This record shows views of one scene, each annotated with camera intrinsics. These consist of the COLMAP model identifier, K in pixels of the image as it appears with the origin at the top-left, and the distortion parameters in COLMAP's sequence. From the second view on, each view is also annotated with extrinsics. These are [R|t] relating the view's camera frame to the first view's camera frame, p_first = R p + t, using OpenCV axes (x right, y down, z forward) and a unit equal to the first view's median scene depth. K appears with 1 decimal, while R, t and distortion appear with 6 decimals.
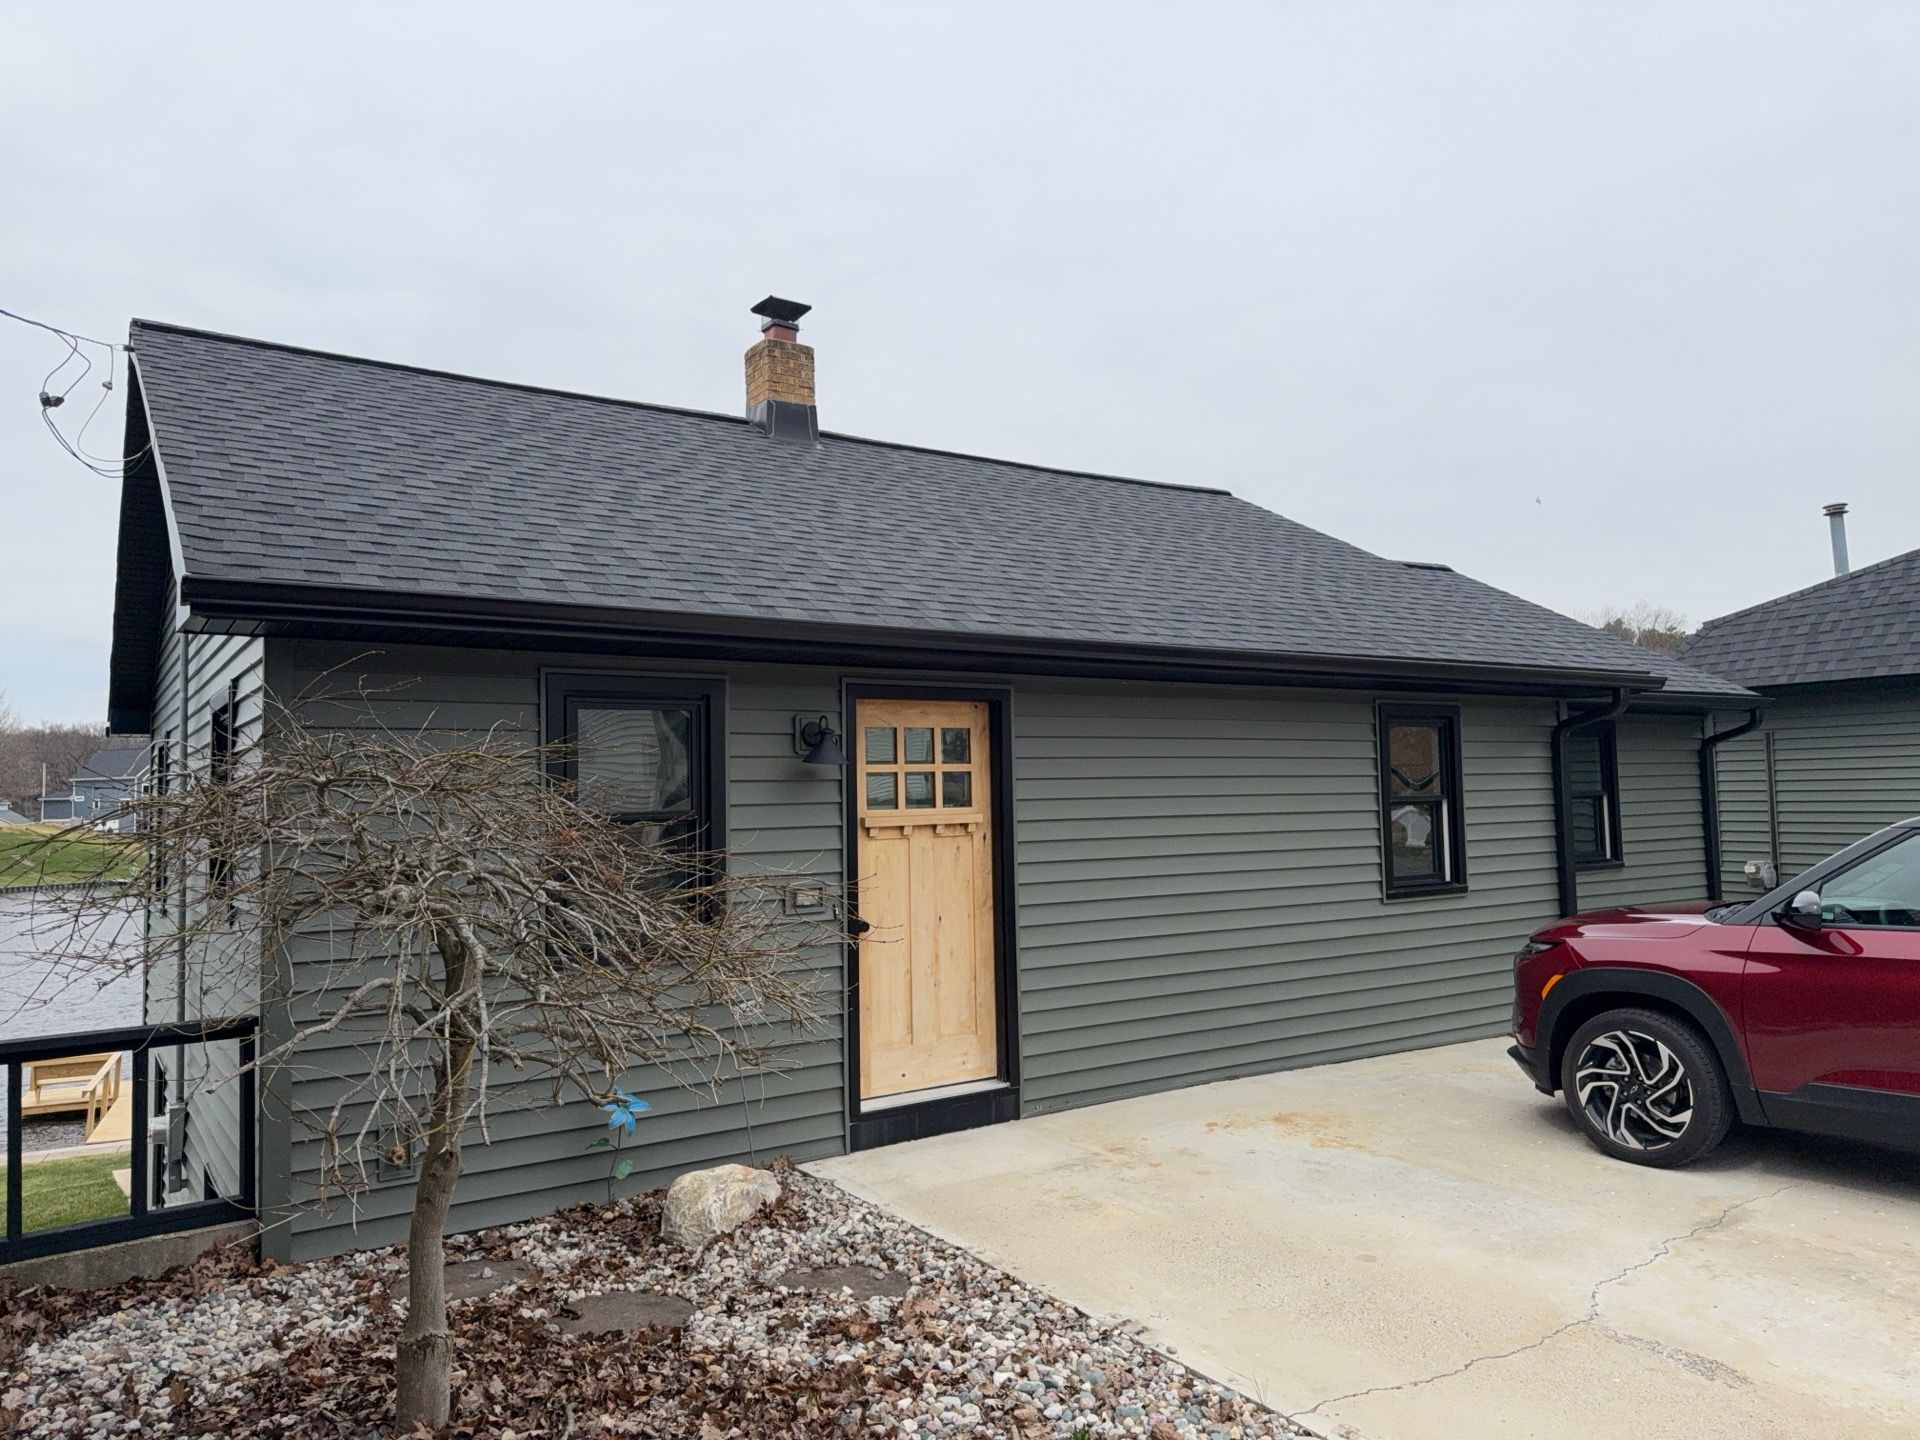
lens RADIAL K [[1317.8, 0, 960.0], [0, 1317.8, 720.0], [0, 0, 1]] dist [0.066891, -0.068151]
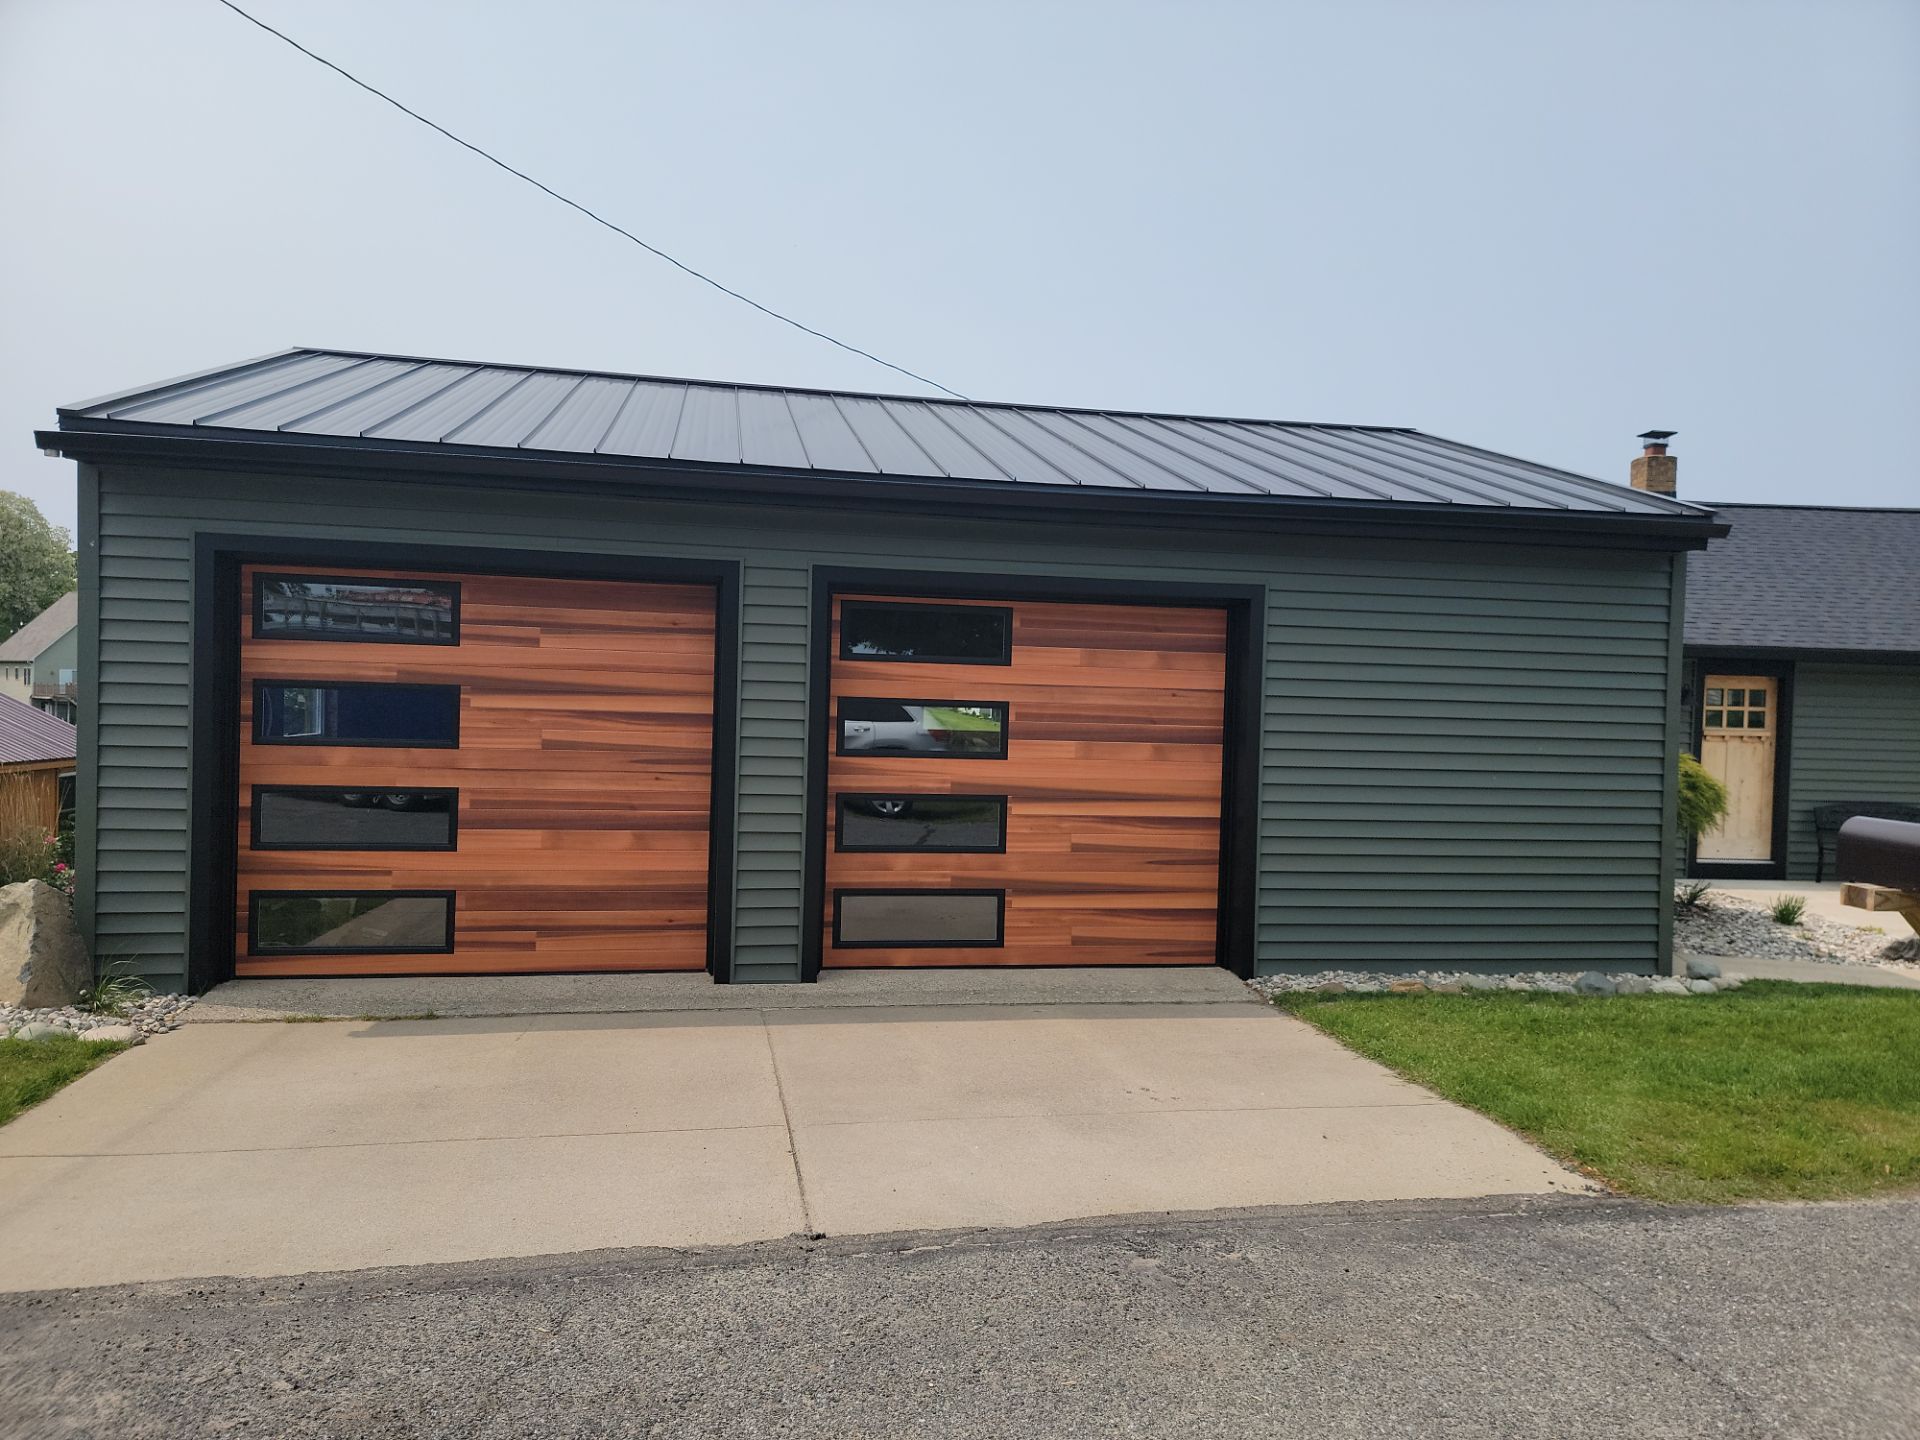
lens RADIAL K [[1338.1, 0, 957.3], [0, 1338.1, 734.5], [0, 0, 1]] dist [0.106405, -0.104436]
pose [[0.857750, 0.055574, -0.511054, 0.021995], [-0.015723, 0.996510, 0.081975, -0.078133], [0.513826, -0.062279, 0.855631, -1.434302]]
